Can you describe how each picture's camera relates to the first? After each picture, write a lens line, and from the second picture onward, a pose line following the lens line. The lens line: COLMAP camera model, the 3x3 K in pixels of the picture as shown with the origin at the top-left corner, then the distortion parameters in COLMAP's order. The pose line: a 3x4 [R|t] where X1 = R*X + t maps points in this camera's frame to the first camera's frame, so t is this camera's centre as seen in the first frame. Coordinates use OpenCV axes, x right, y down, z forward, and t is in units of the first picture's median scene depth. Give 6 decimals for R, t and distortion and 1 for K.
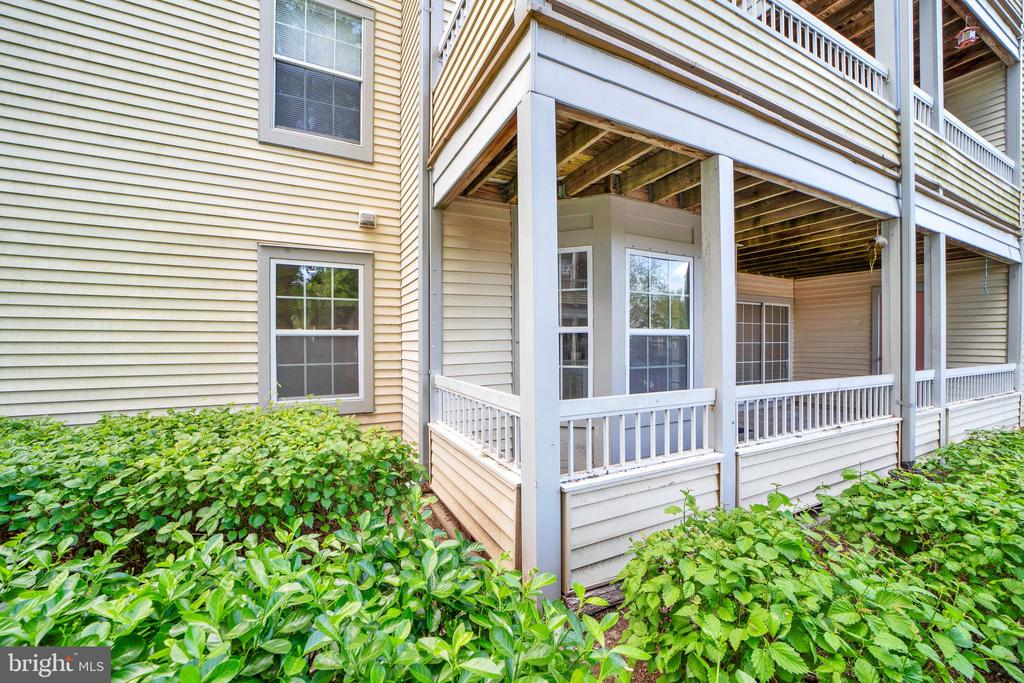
lens RADIAL K [[404.8, 0, 515.9], [0, 404.8, 342.3], [0, 0, 1]] dist [-0.001978, -0.000232]
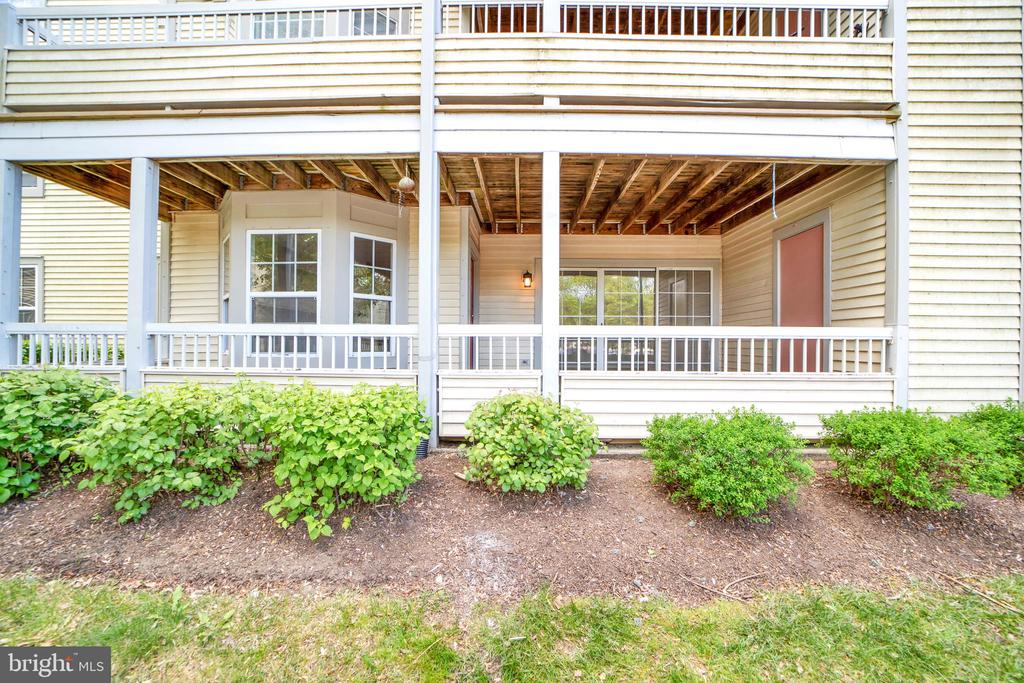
lens RADIAL K [[404.8, 0, 513.4], [0, 404.8, 342.2], [0, 0, 1]] dist [-0.001978, -0.000232]
pose [[0.874825, -0.002245, -0.484434, 1.036974], [0.002331, 0.999997, -0.000426, 0.079013], [0.484433, -0.000757, 0.874828, 0.180733]]
